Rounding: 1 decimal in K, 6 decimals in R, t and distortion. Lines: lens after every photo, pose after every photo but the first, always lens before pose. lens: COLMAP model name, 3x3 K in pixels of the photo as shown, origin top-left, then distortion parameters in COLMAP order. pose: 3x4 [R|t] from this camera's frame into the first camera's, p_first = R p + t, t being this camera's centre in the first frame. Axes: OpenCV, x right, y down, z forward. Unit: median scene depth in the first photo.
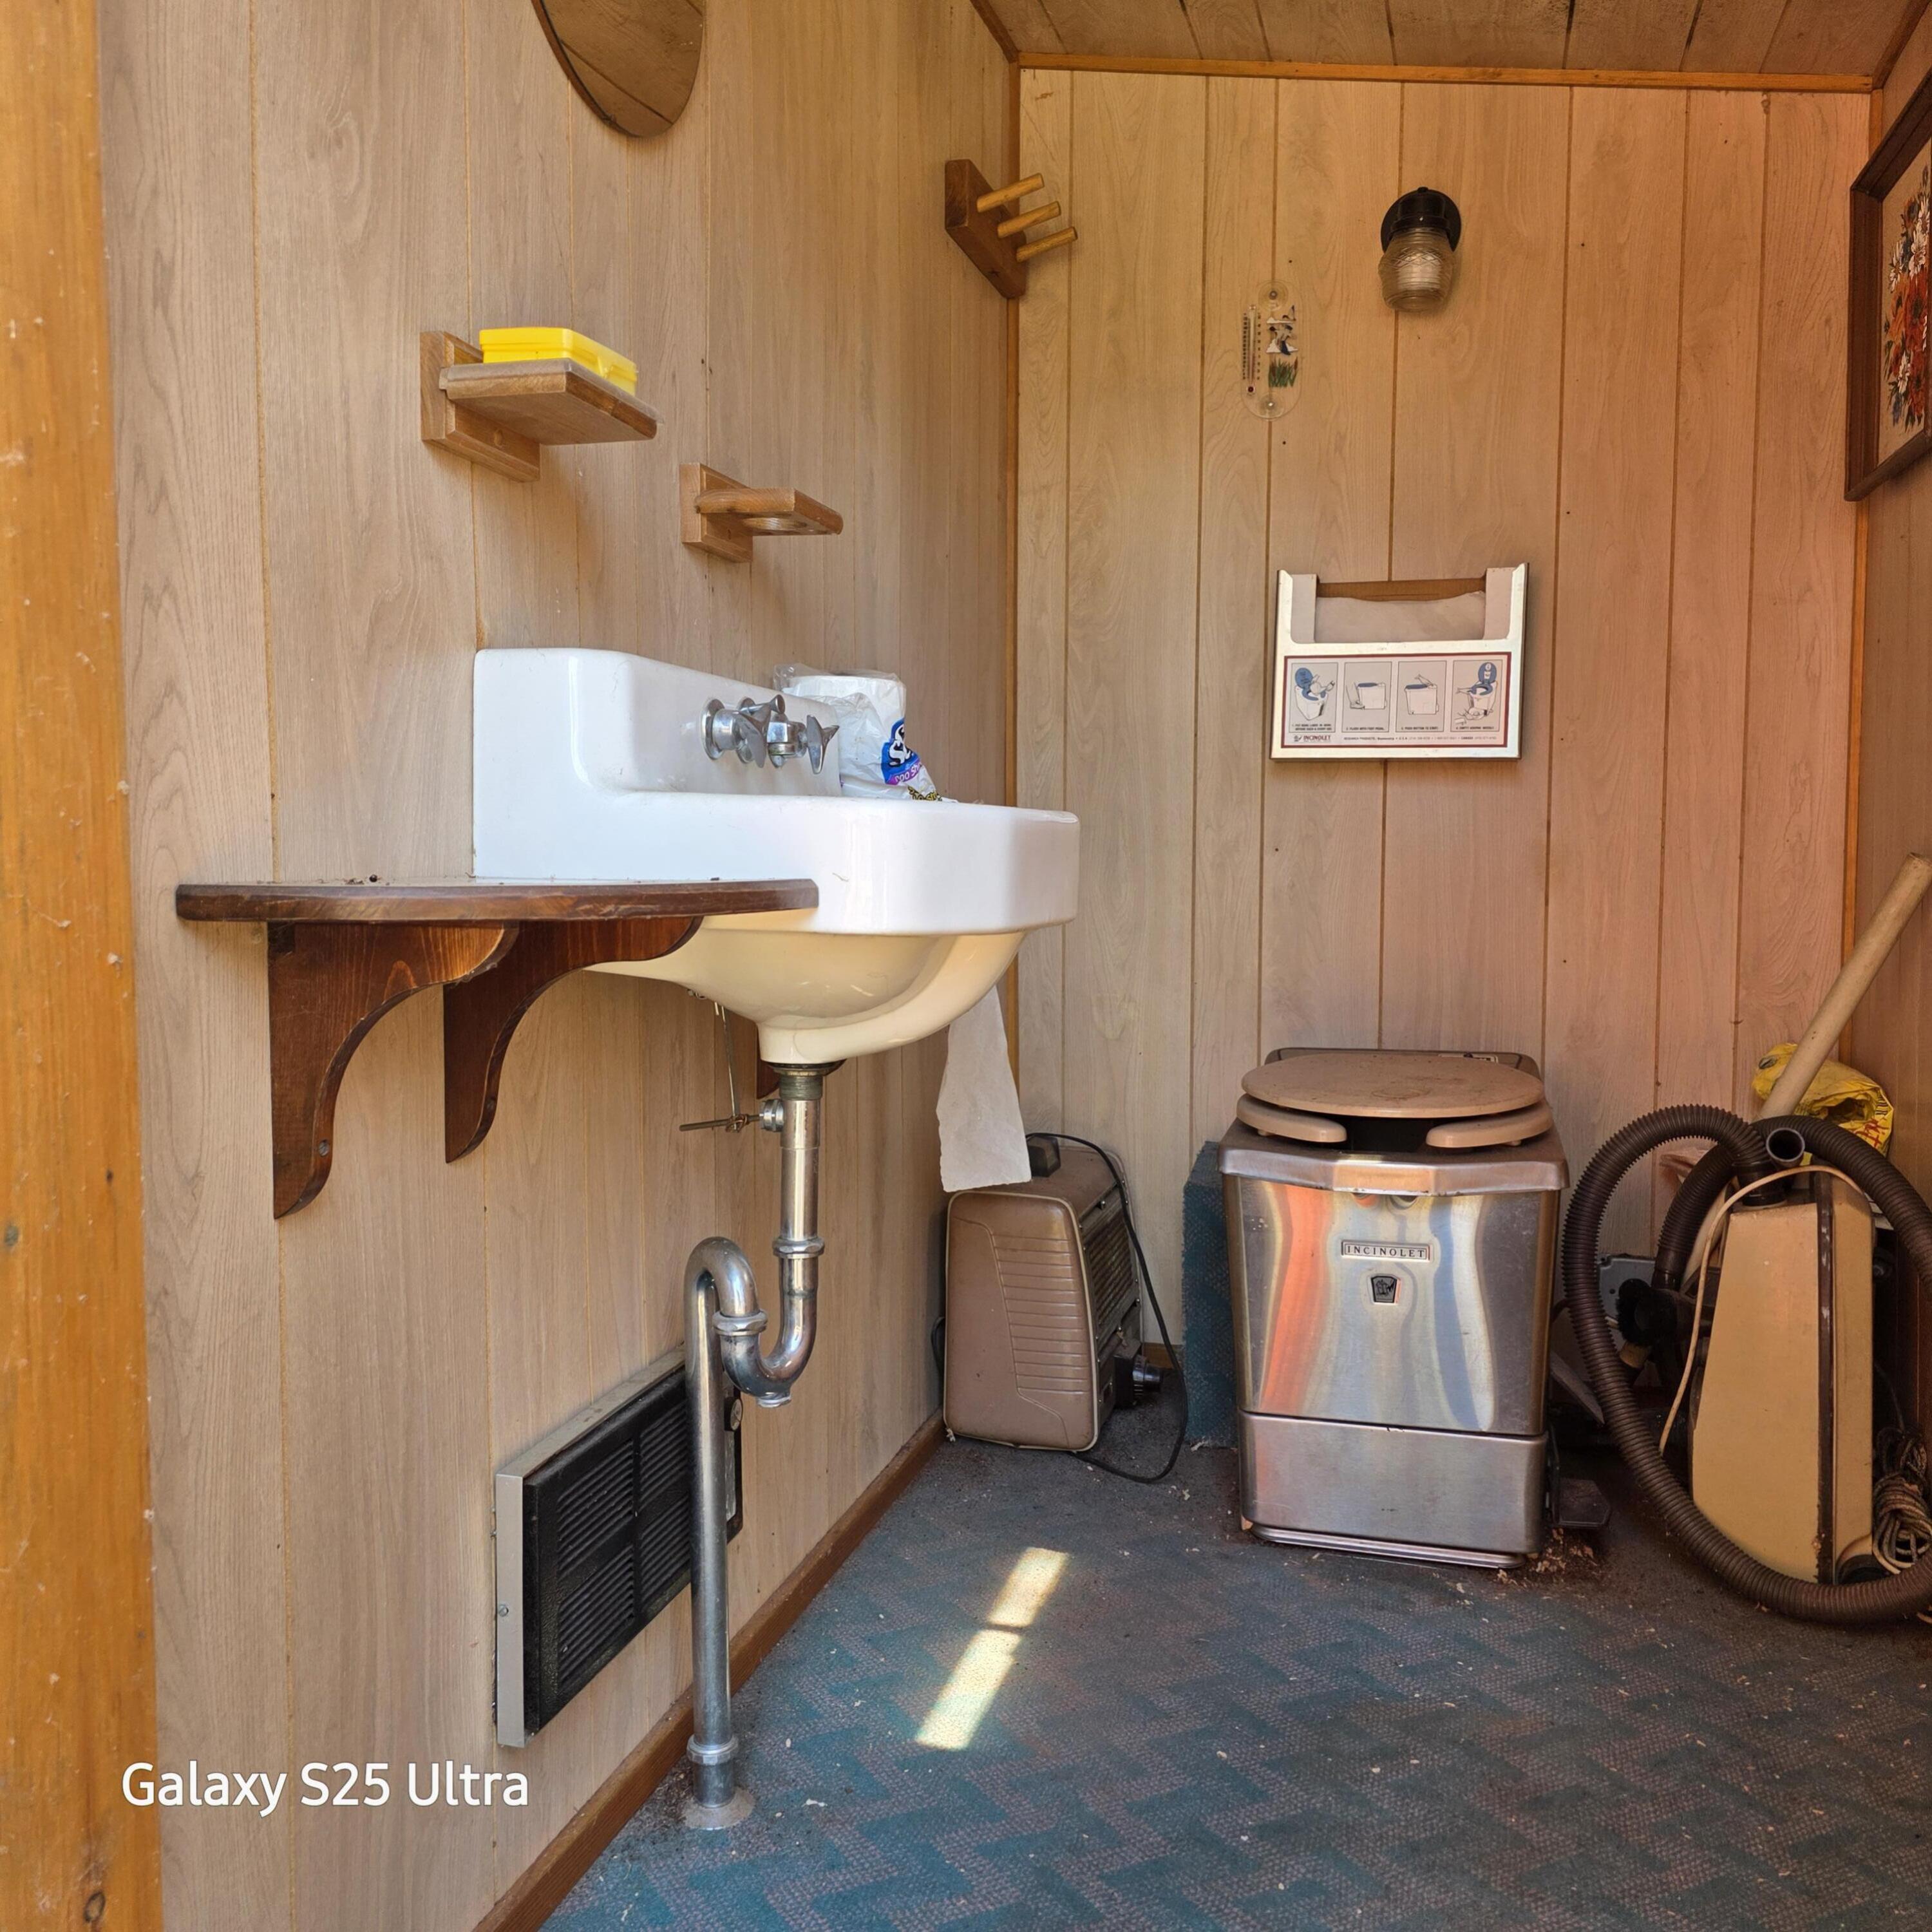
lens RADIAL K [[1663.2, 0, 931.6], [0, 1663.2, 960.5], [0, 0, 1]] dist [0.069178, -0.067165]
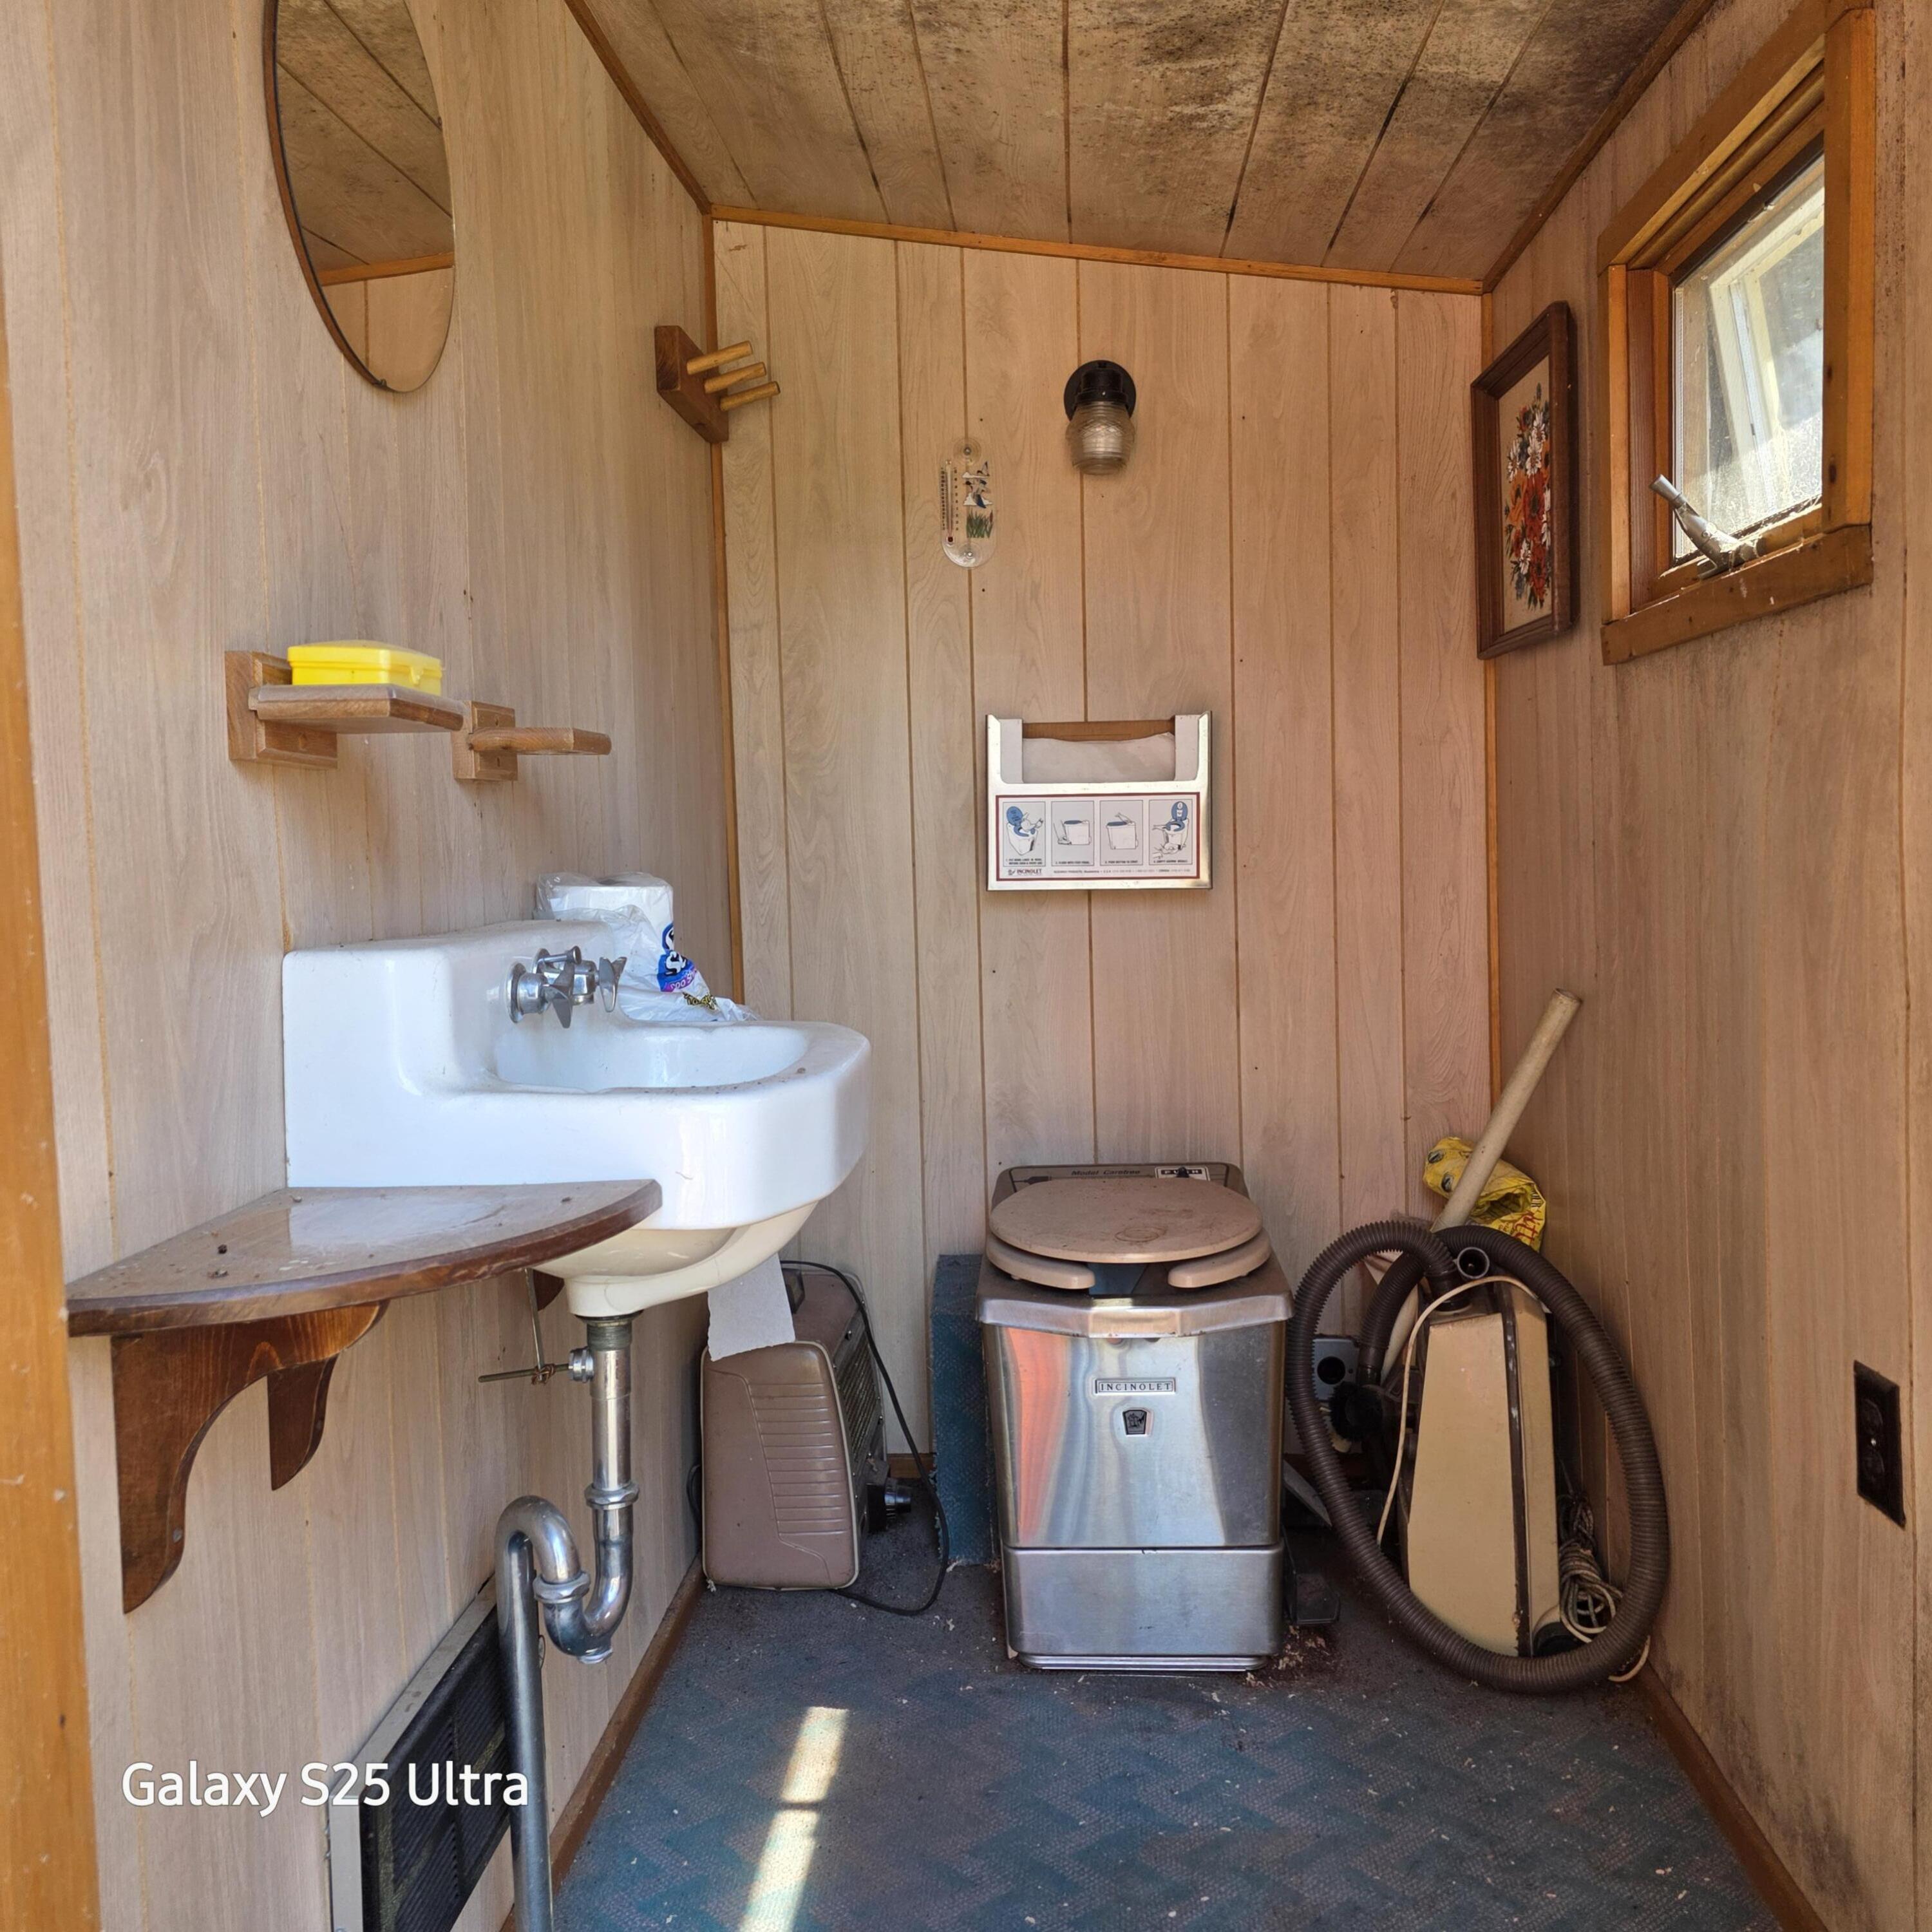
lens RADIAL K [[1663.2, 0, 931.6], [0, 1663.2, 960.5], [0, 0, 1]] dist [0.069178, -0.067165]
pose [[0.978254, -0.041343, 0.203249, -0.058094], [0.044154, 0.998981, -0.009312, -0.089206], [-0.202657, 0.018084, 0.979083, -0.018589]]
